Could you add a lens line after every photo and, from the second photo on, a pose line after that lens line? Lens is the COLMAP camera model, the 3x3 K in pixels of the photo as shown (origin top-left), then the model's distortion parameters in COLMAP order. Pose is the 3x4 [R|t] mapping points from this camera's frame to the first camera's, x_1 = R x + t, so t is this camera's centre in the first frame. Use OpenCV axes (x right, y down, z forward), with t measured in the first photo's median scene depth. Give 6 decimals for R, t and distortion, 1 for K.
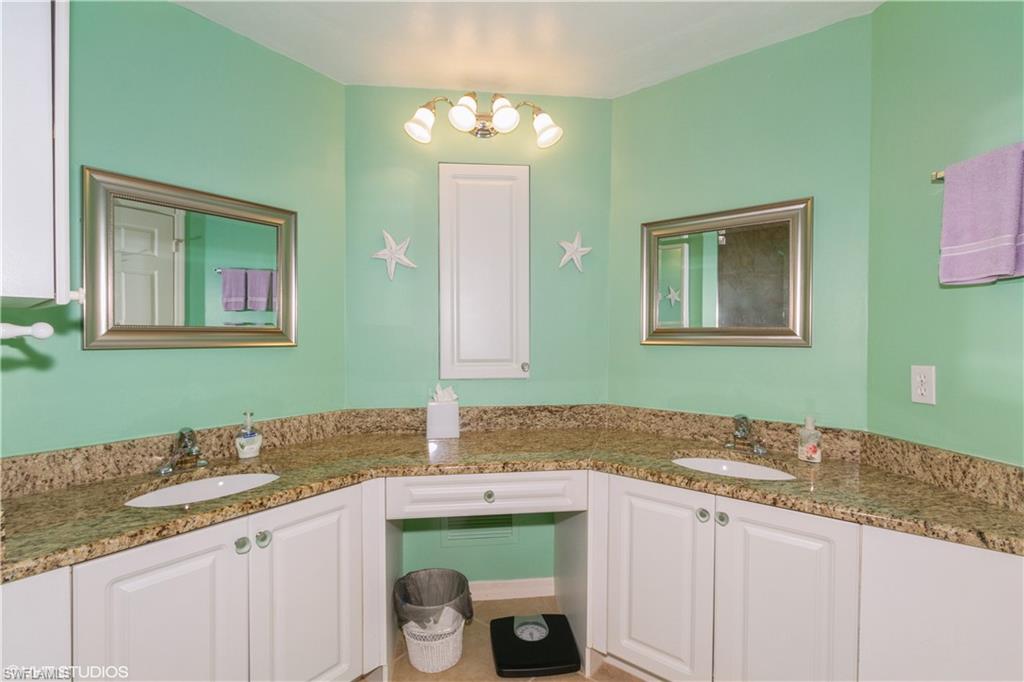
lens RADIAL K [[467.8, 0, 512.0], [0, 467.8, 342.0], [0, 0, 1]] dist [0.000276, -0.000442]
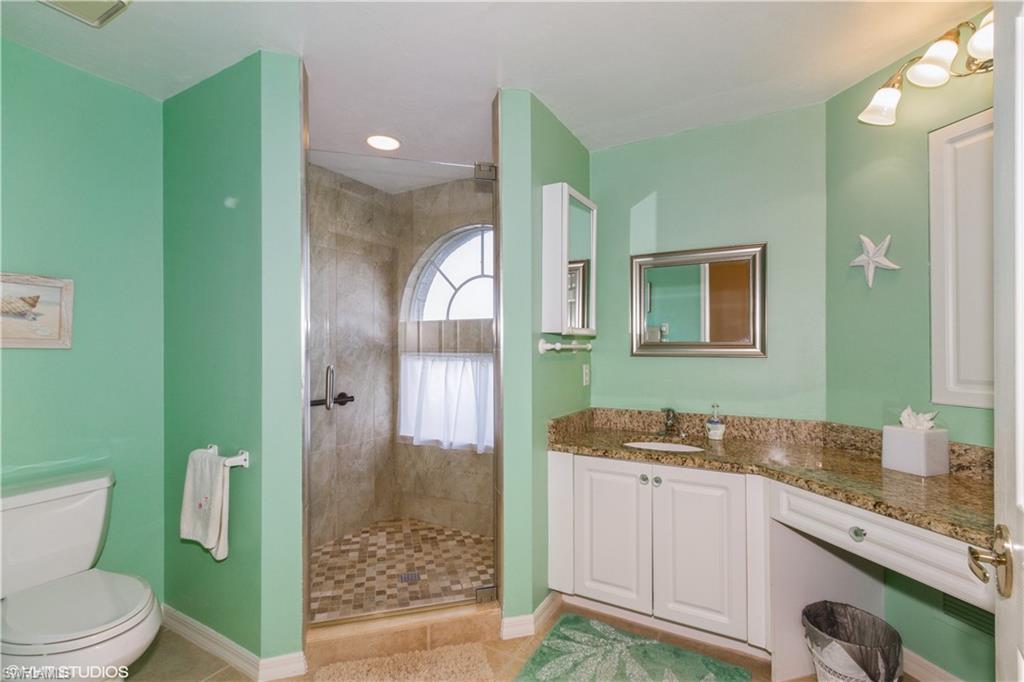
lens RADIAL K [[469.7, 0, 509.6], [0, 469.7, 351.0], [0, 0, 1]] dist [-0.001333, -0.000900]
pose [[0.144299, 0.003826, -0.989527, 0.725136], [-0.012416, 0.999921, 0.002056, -0.001846], [0.989456, 0.011989, 0.144335, 0.236829]]
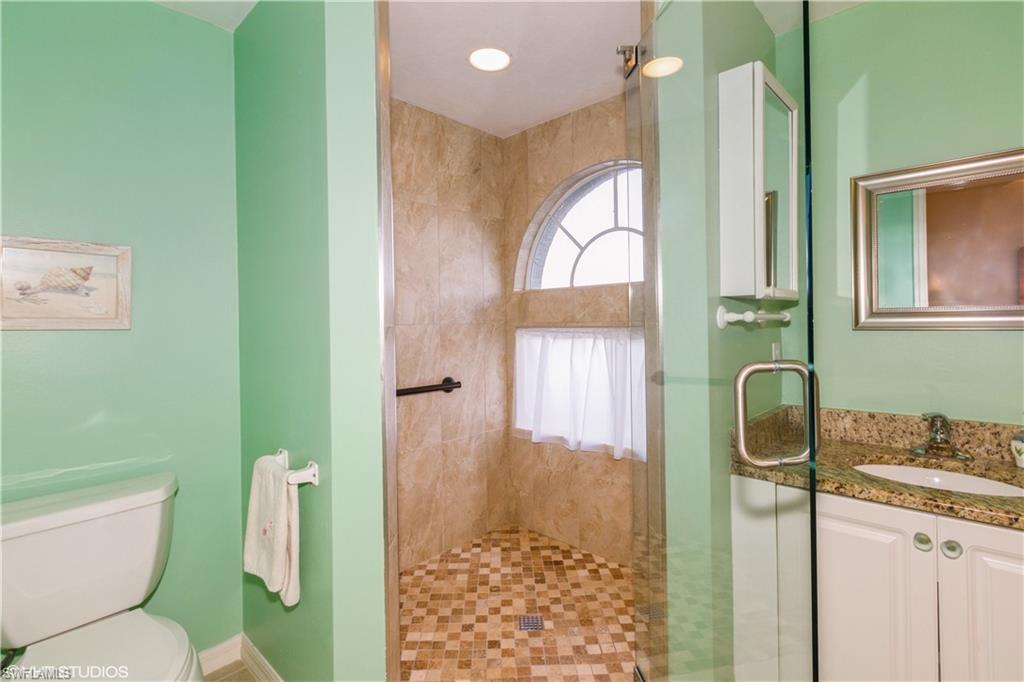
lens RADIAL K [[481.0, 0, 514.7], [0, 481.0, 322.5], [0, 0, 1]] dist [-0.001216, -0.000389]
pose [[-0.085801, -0.001432, -0.996311, 0.346284], [0.002002, 0.999997, -0.001610, -0.002698], [0.996310, -0.002132, -0.085798, 0.208267]]
